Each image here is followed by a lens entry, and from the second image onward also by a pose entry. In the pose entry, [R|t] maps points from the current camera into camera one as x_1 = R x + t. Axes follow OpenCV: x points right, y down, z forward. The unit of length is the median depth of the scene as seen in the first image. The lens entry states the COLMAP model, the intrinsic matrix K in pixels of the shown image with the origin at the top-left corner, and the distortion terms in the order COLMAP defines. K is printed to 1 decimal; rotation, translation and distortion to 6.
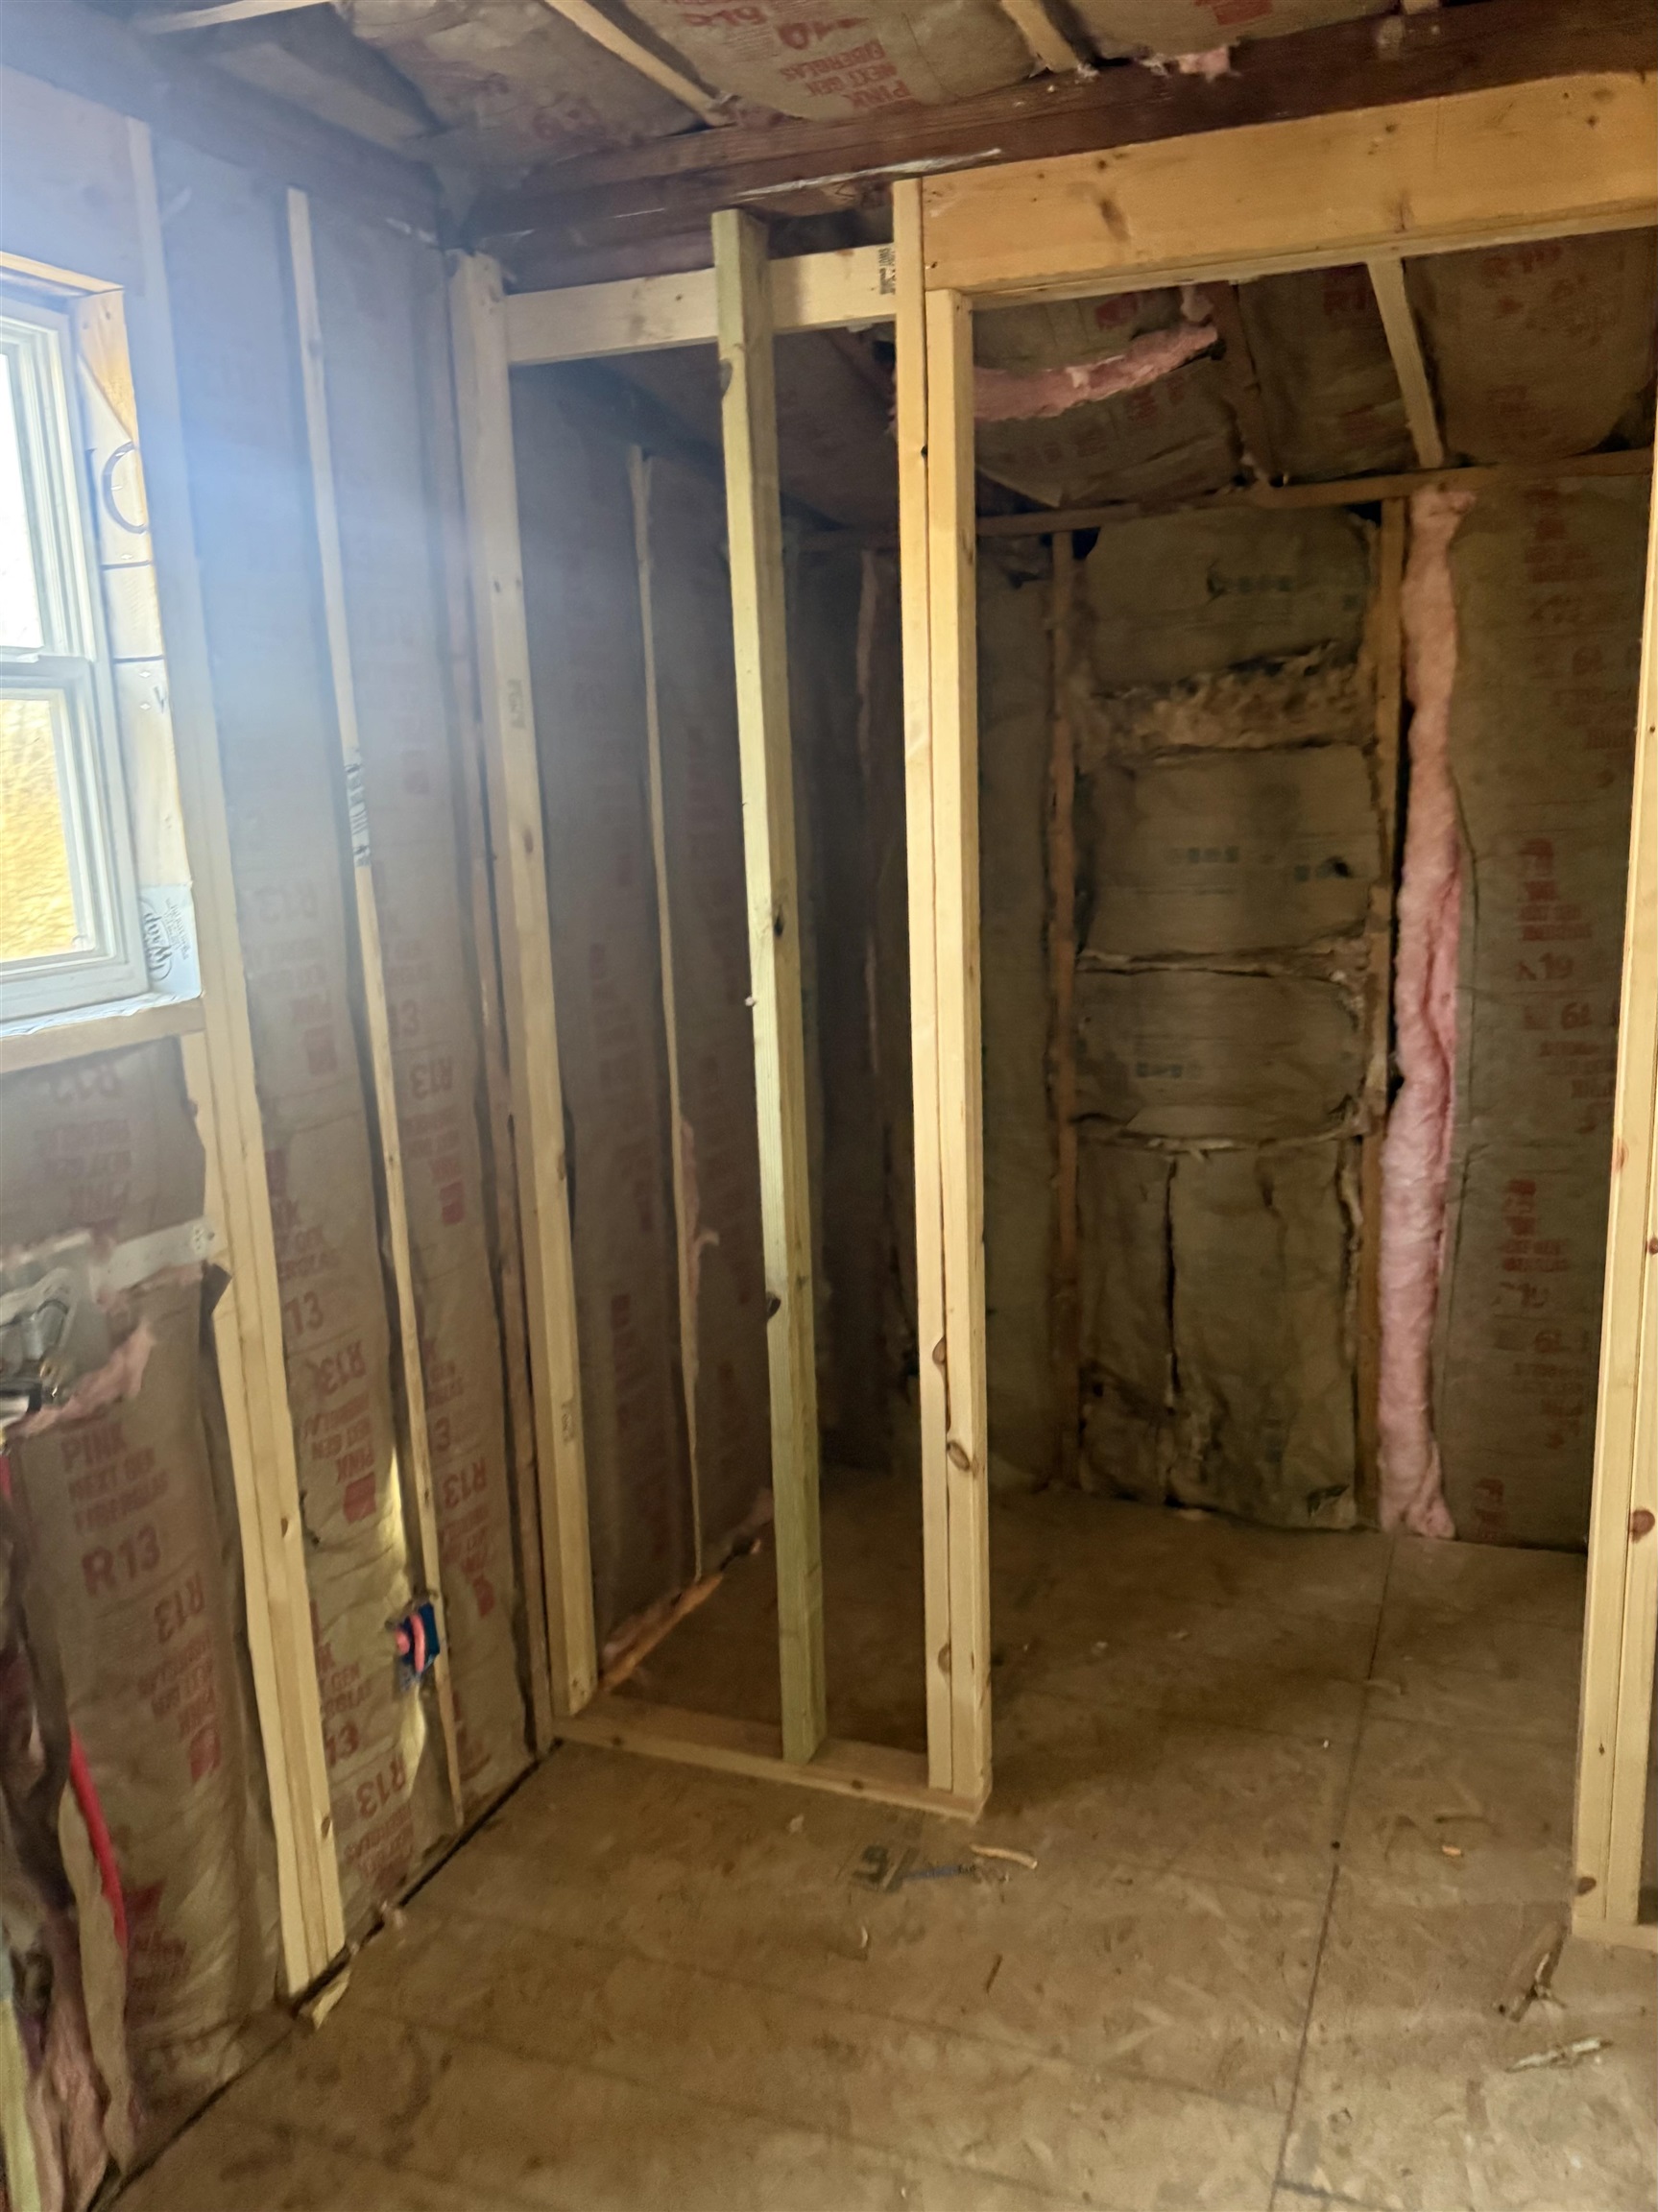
lens RADIAL K [[1776.7, 0, 824.1], [0, 1776.7, 1118.9], [0, 0, 1]] dist [0.063078, -0.072624]
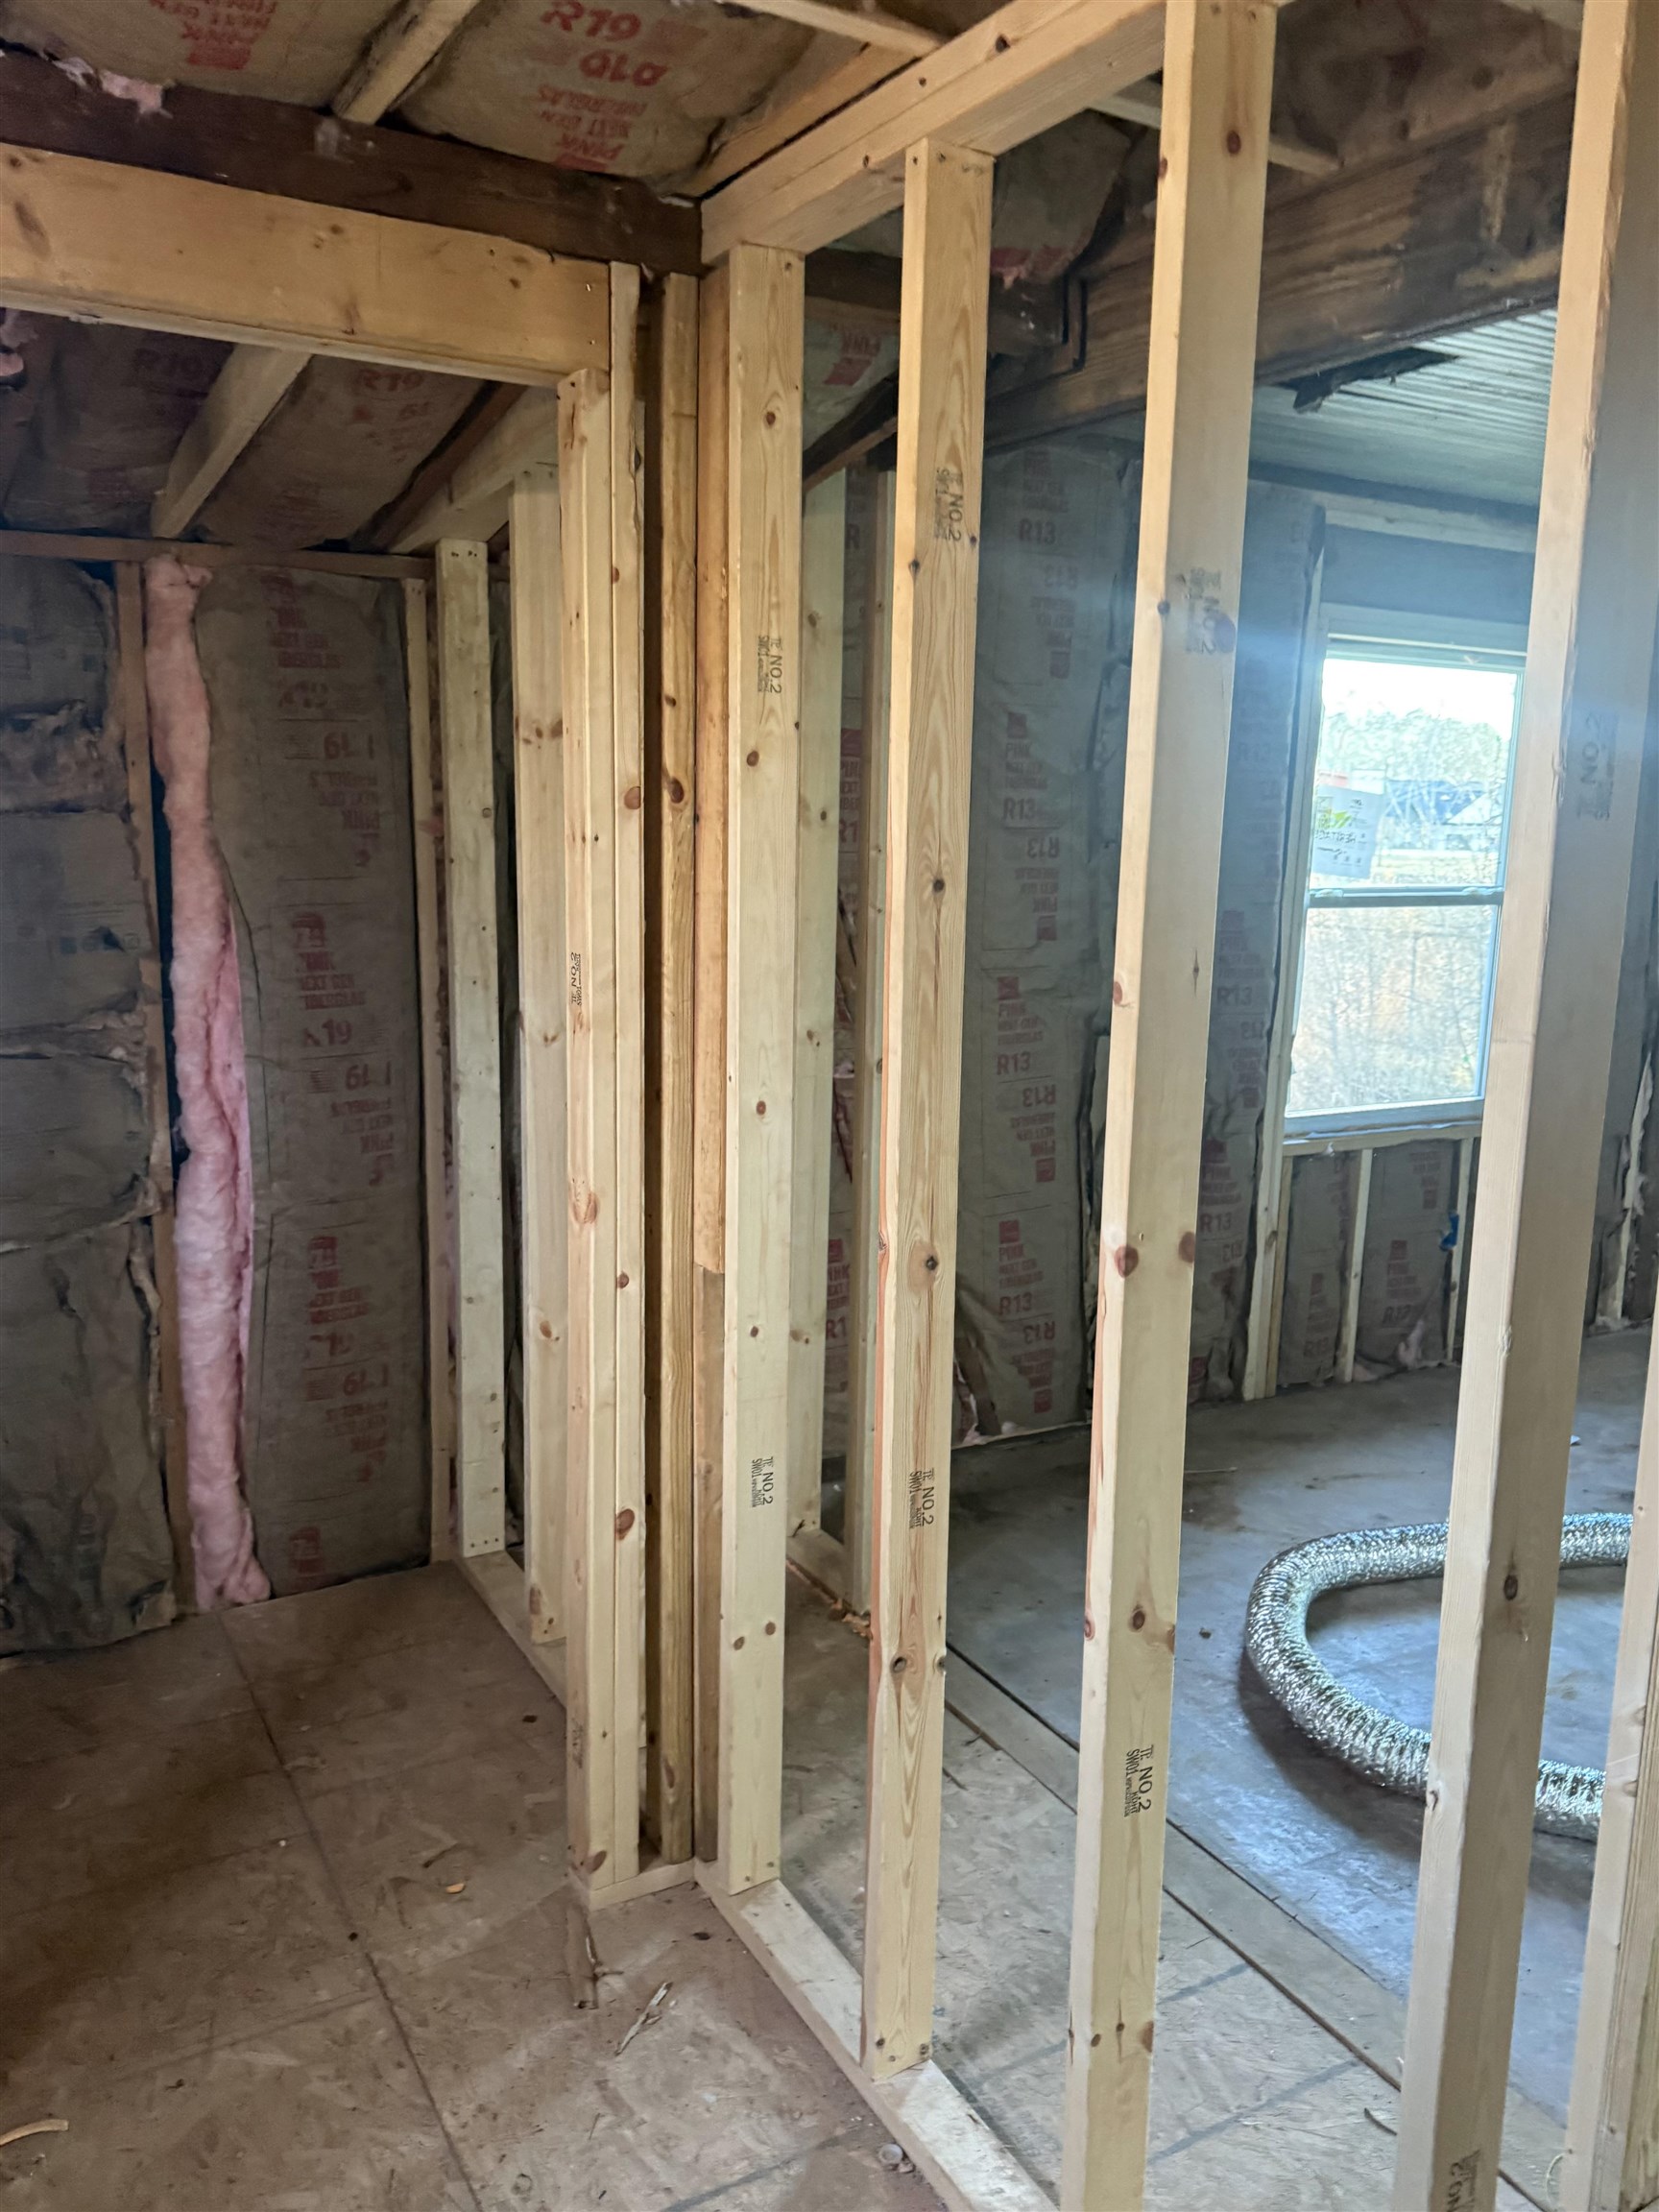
lens RADIAL K [[1720.5, 0, 827.9], [0, 1720.5, 1104.2], [0, 0, 1]] dist [0.006124, -0.007307]
pose [[0.619262, -0.095320, 0.779377, -0.197043], [0.111088, 0.993256, 0.033212, -0.042055], [-0.777286, 0.066012, 0.625675, 0.137297]]
